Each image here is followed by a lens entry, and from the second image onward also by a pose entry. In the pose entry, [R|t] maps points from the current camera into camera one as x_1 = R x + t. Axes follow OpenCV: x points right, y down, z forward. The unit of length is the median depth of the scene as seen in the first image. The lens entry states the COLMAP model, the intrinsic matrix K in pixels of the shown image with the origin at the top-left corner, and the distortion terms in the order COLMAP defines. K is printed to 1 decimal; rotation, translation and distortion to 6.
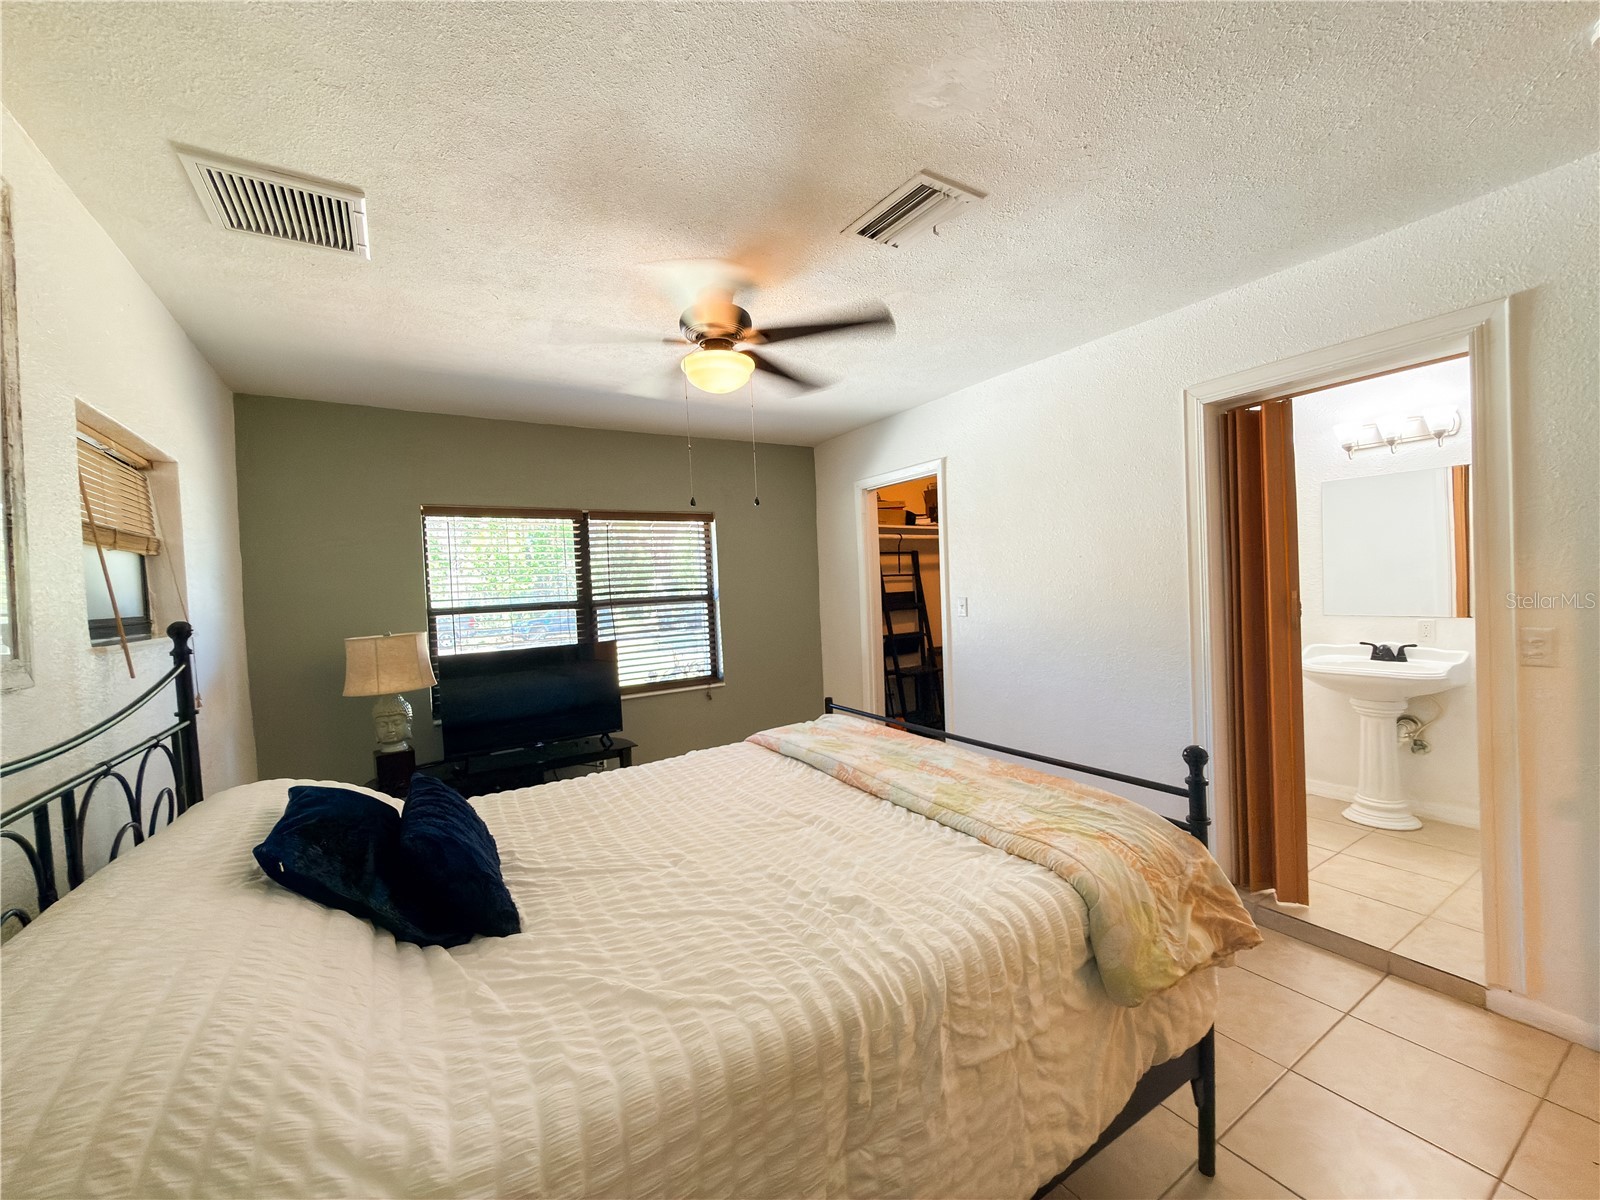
lens RADIAL K [[638.7, 0, 795.6], [0, 638.7, 601.2], [0, 0, 1]] dist [0.001294, -0.000609]
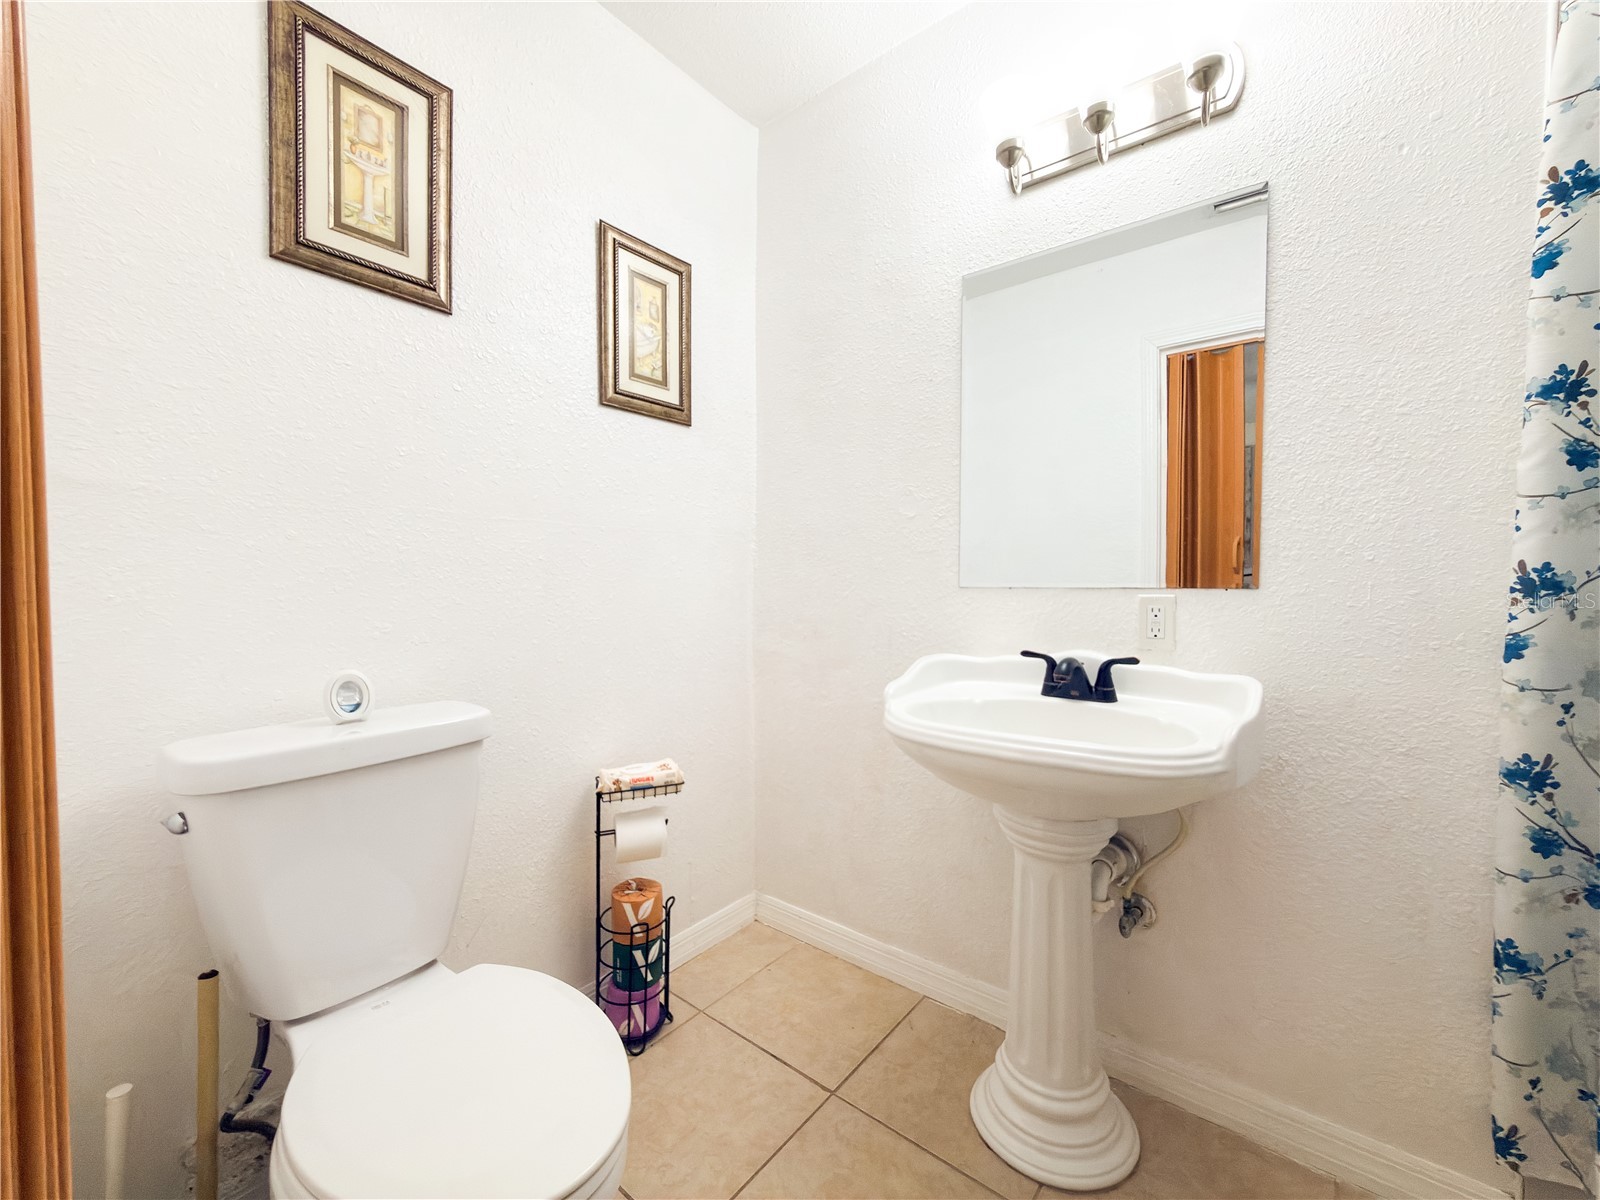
lens RADIAL K [[638.7, 0, 801.4], [0, 638.7, 592.1], [0, 0, 1]] dist [0.001294, -0.000609]
pose [[0.941903, 0.045412, 0.332802, 0.637815], [-0.037844, 0.998857, -0.029192, 0.046048], [-0.333747, 0.014901, 0.942545, 0.690164]]
